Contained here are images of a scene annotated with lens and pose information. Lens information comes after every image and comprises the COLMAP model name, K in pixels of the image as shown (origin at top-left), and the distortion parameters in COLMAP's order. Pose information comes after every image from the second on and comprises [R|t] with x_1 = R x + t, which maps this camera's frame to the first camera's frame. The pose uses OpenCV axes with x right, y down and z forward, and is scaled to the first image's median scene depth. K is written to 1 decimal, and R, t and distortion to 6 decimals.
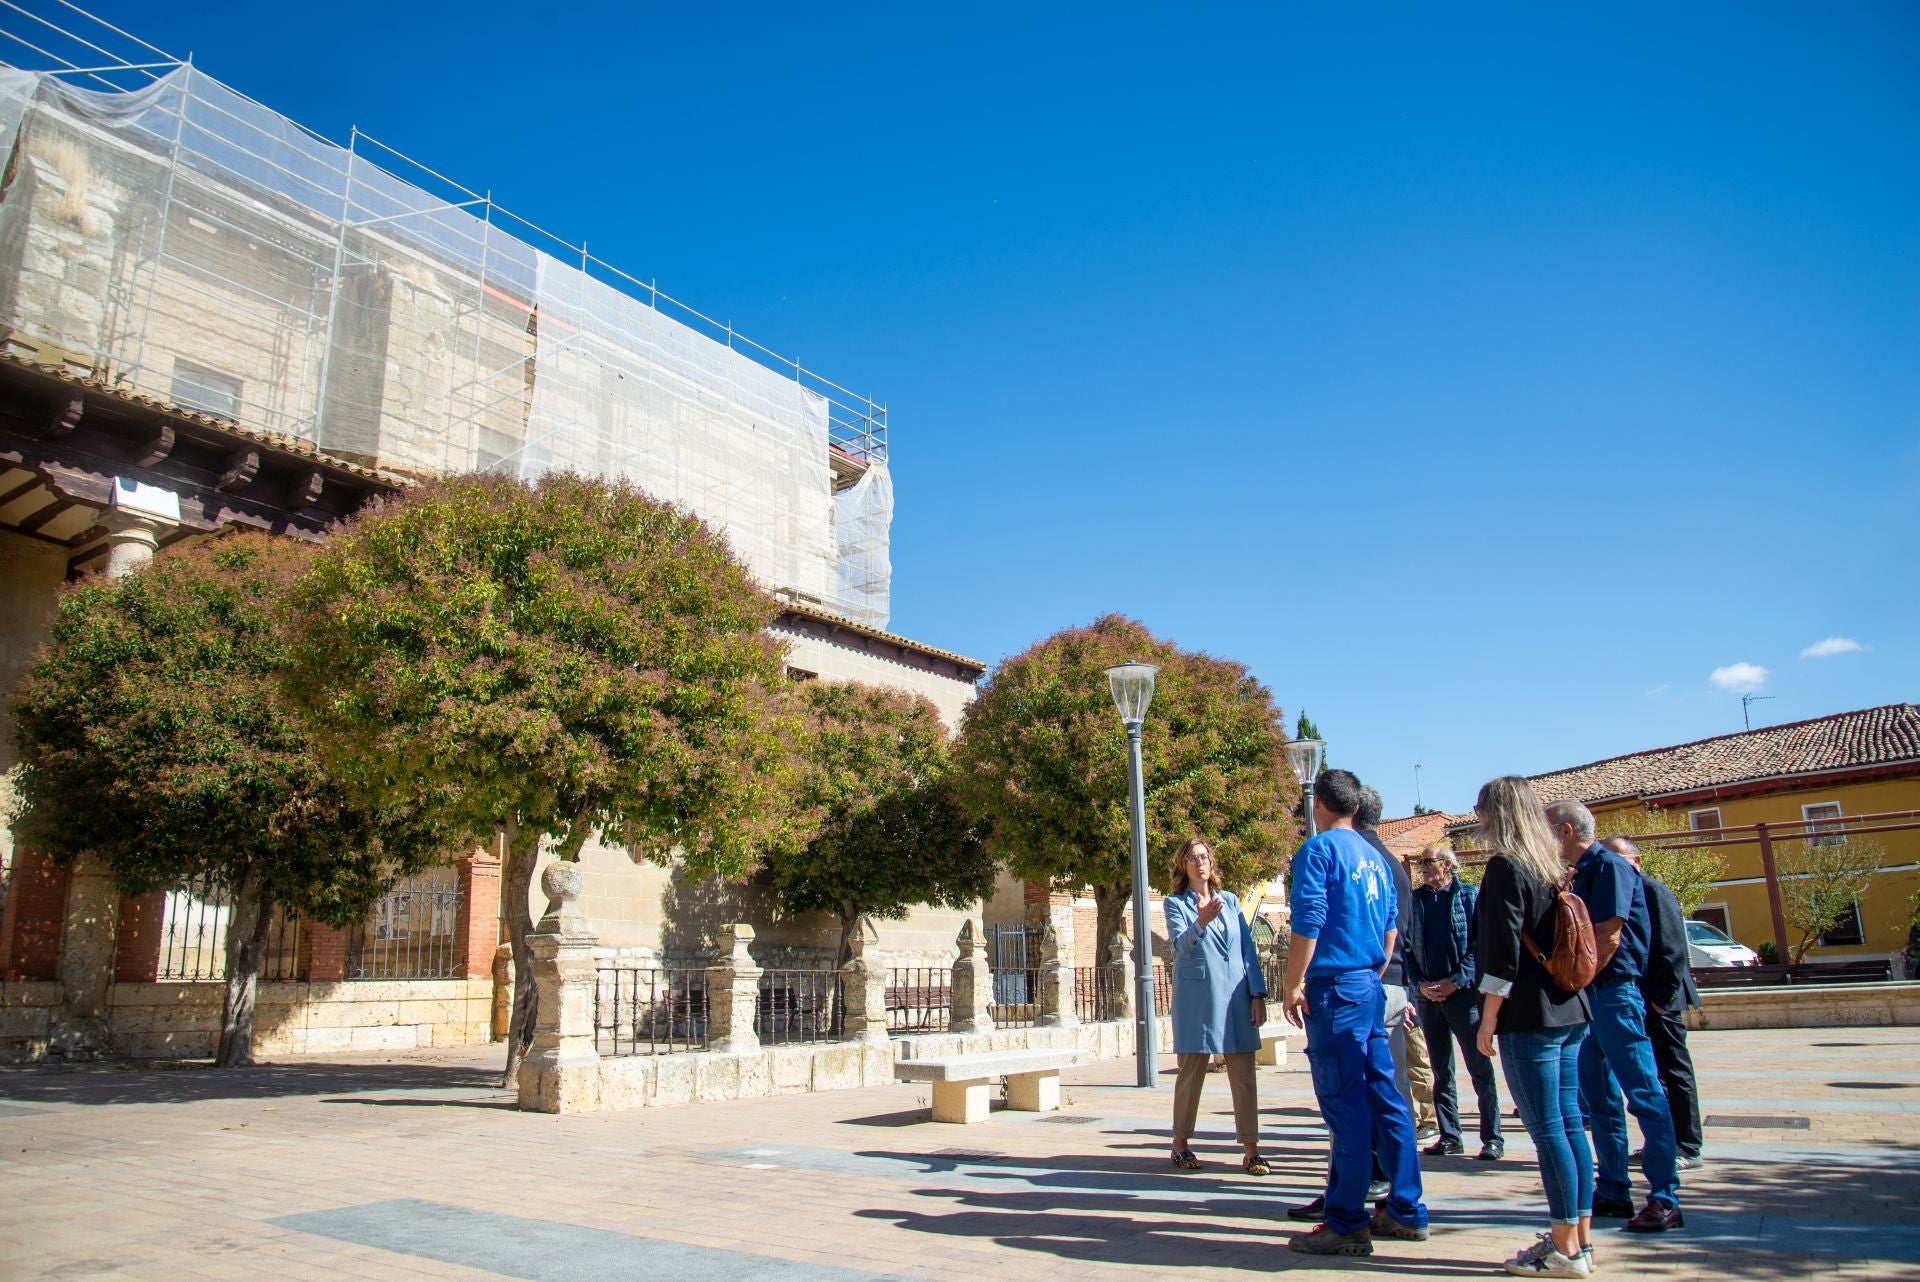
lens RADIAL K [[1328.1, 0, 965.7], [0, 1328.1, 657.8], [0, 0, 1]] dist [-0.079472, 0.032869]
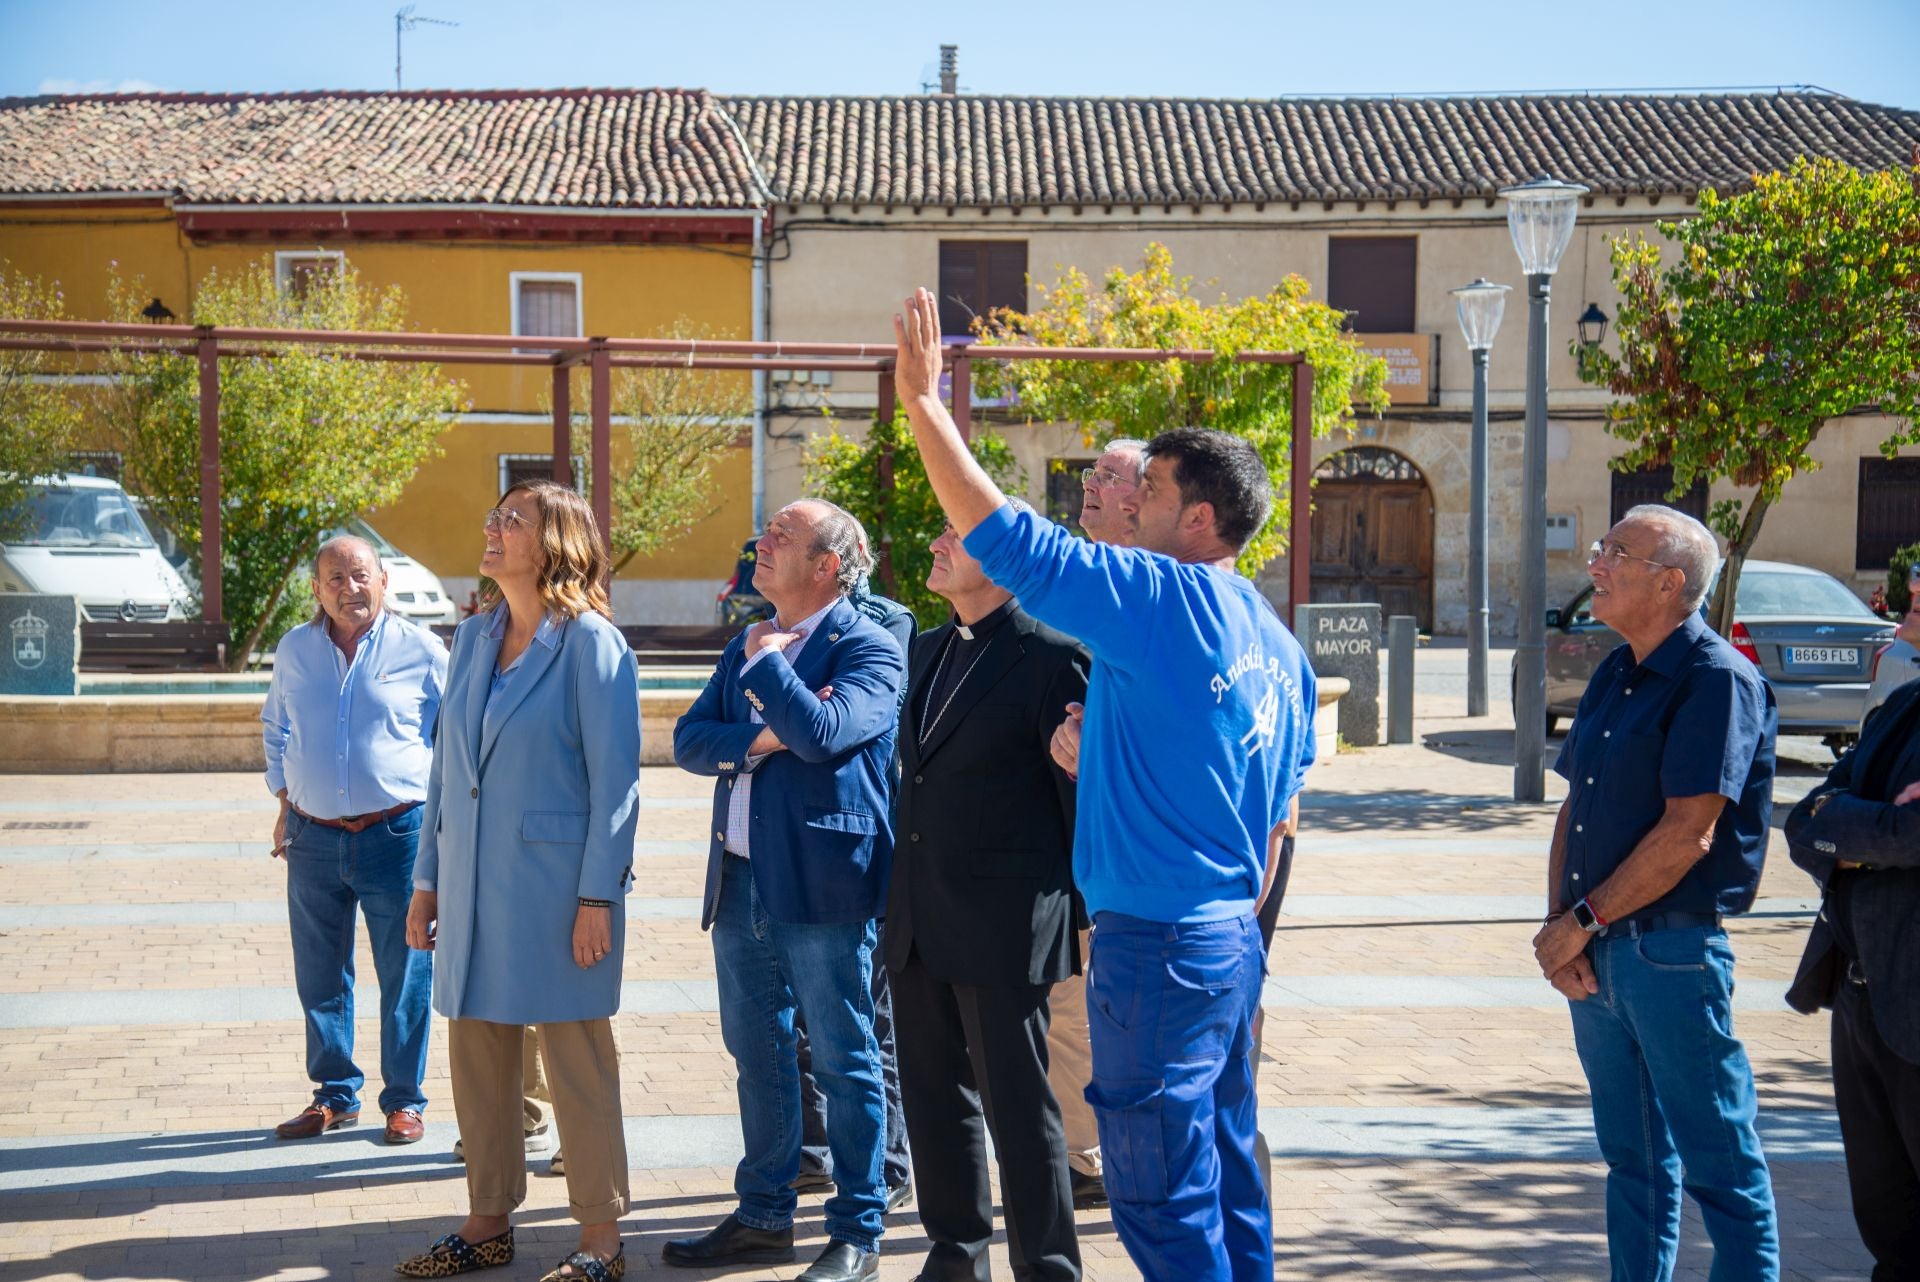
lens RADIAL K [[3049.4, 0, 967.1], [0, 3049.4, 705.1], [0, 0, 1]] dist [0.340603, 0.000000]
pose [[0.690760, -0.009210, 0.723025, -0.122991], [-0.201199, 0.957982, 0.204424, -0.003602], [-0.694528, -0.286680, 0.659883, 0.106946]]
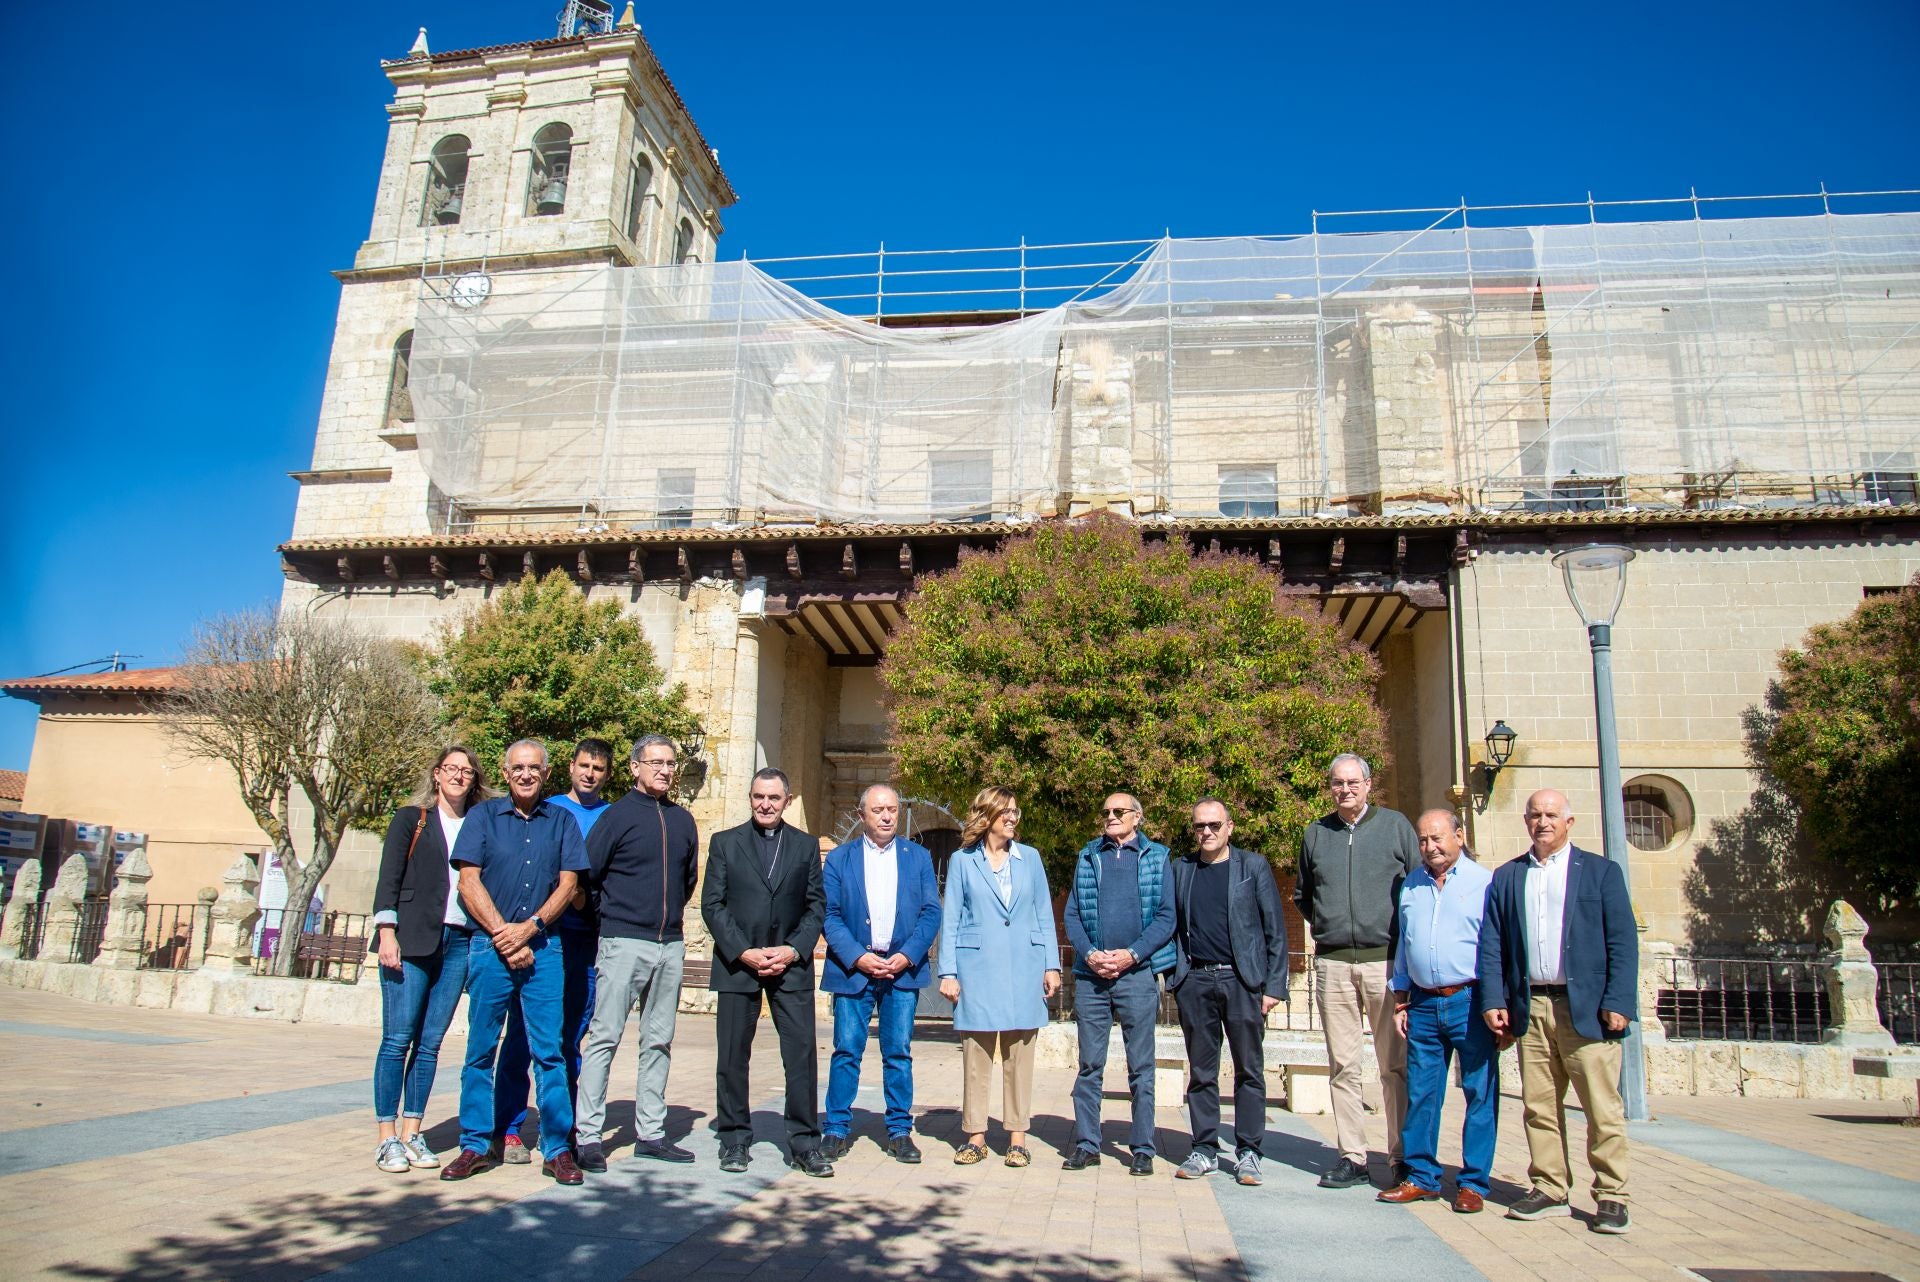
lens RADIAL K [[1328.1, 0, 952.8], [0, 1328.1, 650.1], [0, 0, 1]] dist [-0.079472, 0.032869]
pose [[0.428101, -0.187360, -0.884096, 0.349229], [0.171152, 0.977378, -0.124253, 0.051254], [0.887376, -0.098122, 0.450484, 0.189617]]
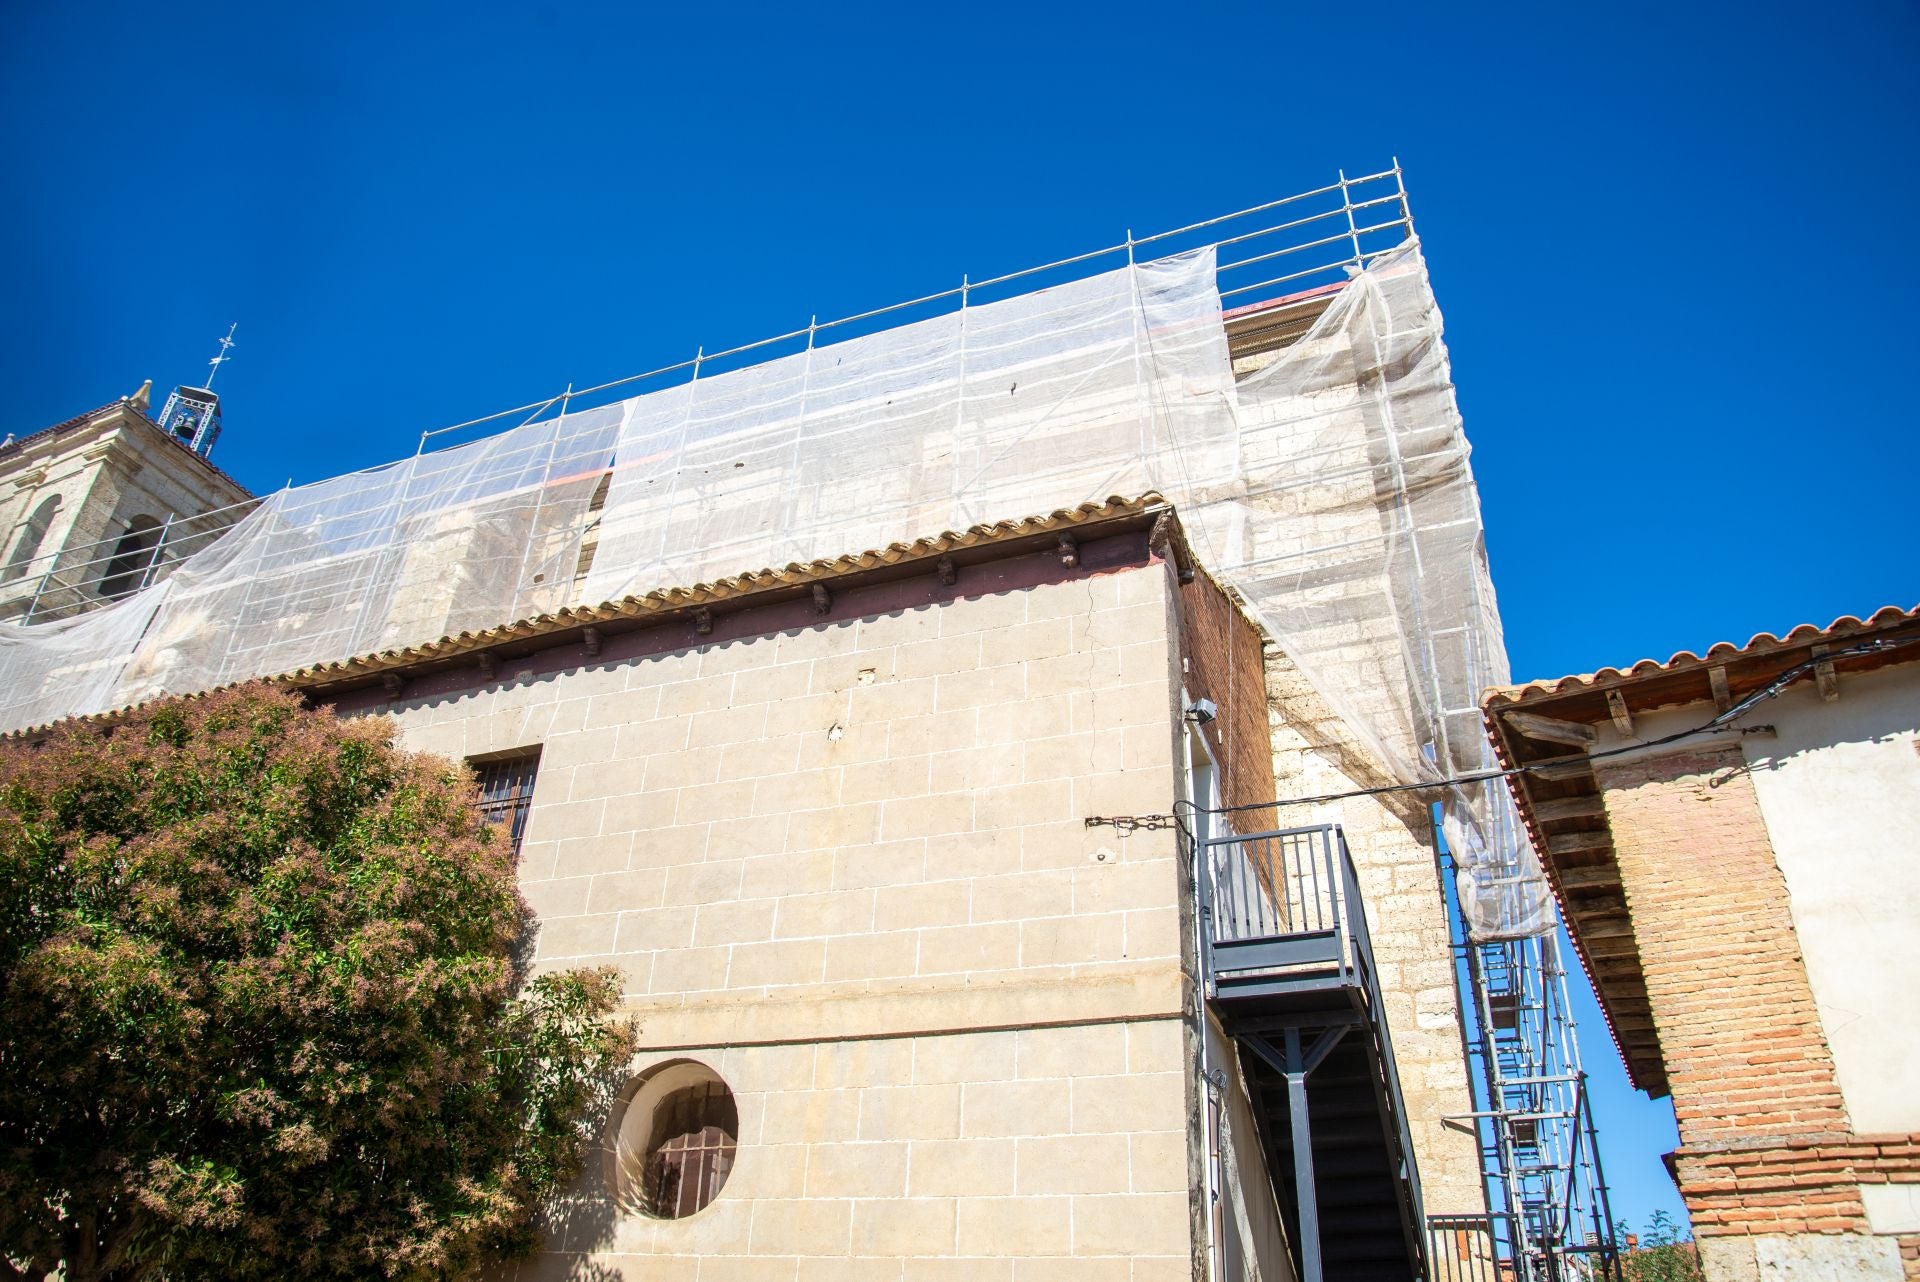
lens RADIAL K [[1328.5, 0, 955.6], [0, 1328.5, 642.1], [0, 0, 1]] dist [-0.081482, 0.036319]
pose [[0.210069, -0.489396, -0.846382, 0.370714], [0.181673, 0.870161, -0.458055, 0.249998], [0.960659, -0.057542, 0.271704, 1.189604]]
